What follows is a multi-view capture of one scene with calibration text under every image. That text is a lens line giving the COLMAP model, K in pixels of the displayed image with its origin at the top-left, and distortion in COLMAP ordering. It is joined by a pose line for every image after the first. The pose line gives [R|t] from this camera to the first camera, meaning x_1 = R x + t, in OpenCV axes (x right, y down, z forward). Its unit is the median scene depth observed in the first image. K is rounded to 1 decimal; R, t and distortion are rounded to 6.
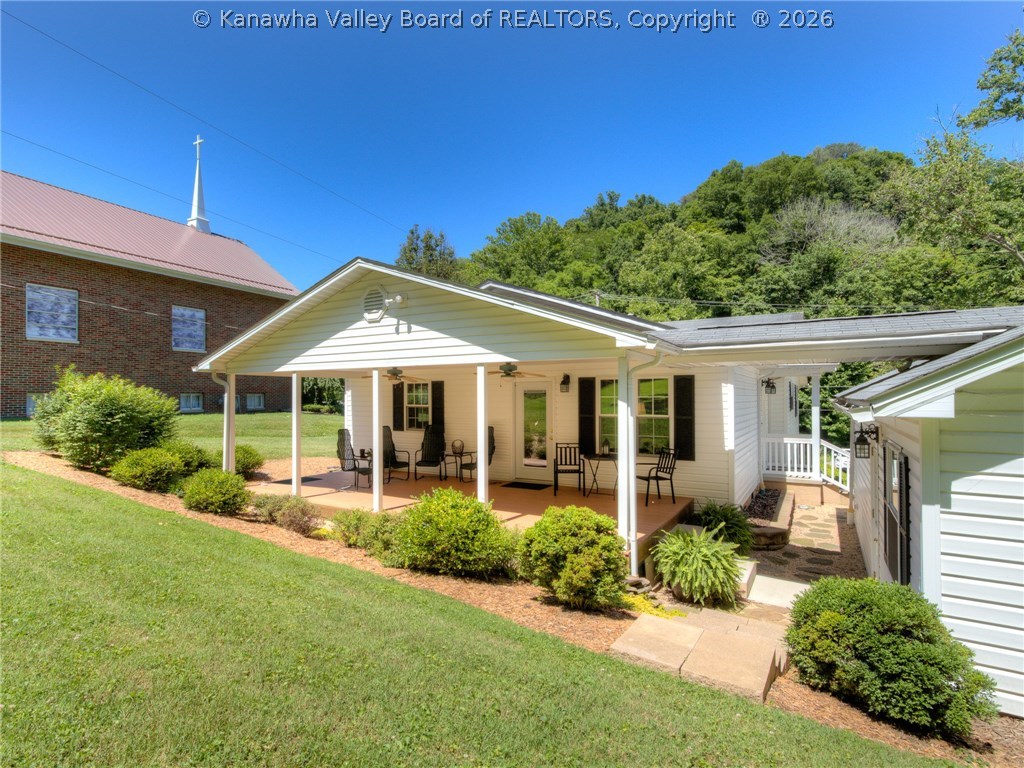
lens RADIAL K [[469.4, 0, 511.5], [0, 469.4, 402.2], [0, 0, 1]] dist [0.021818, 0.000222]
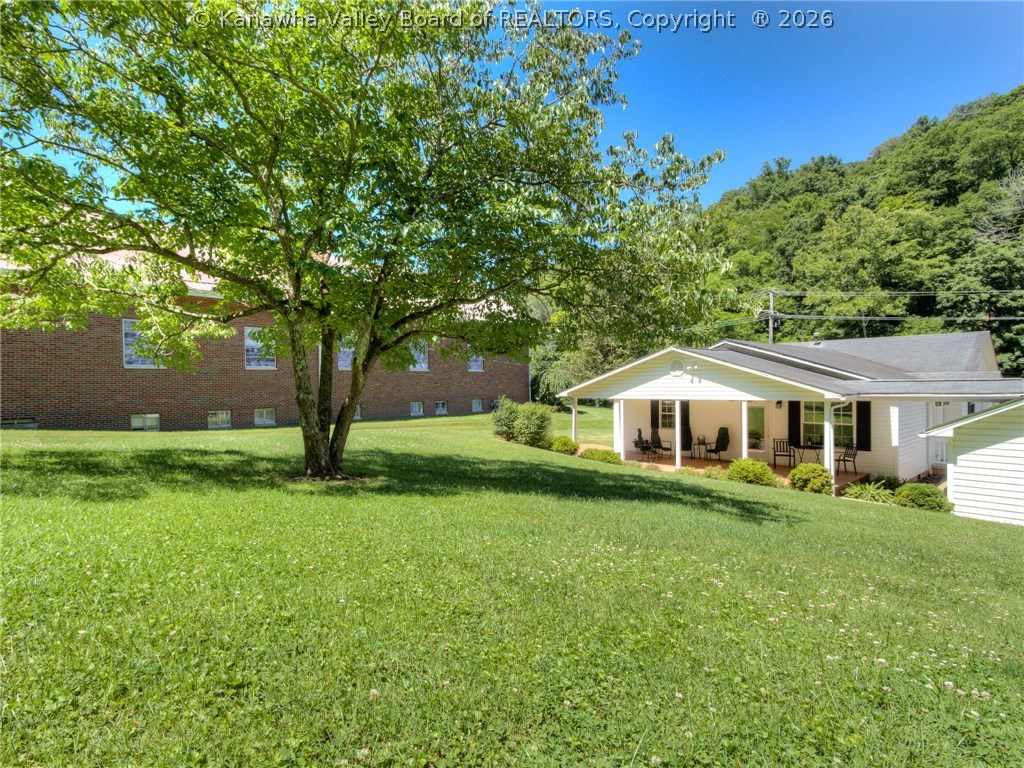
lens RADIAL K [[469.4, 0, 511.5], [0, 469.4, 402.2], [0, 0, 1]] dist [0.021818, 0.000222]
pose [[0.954766, -0.002351, -0.297349, -0.042746], [0.008795, 0.999755, 0.020336, -0.012564], [0.297228, -0.022031, 0.954552, -0.128973]]
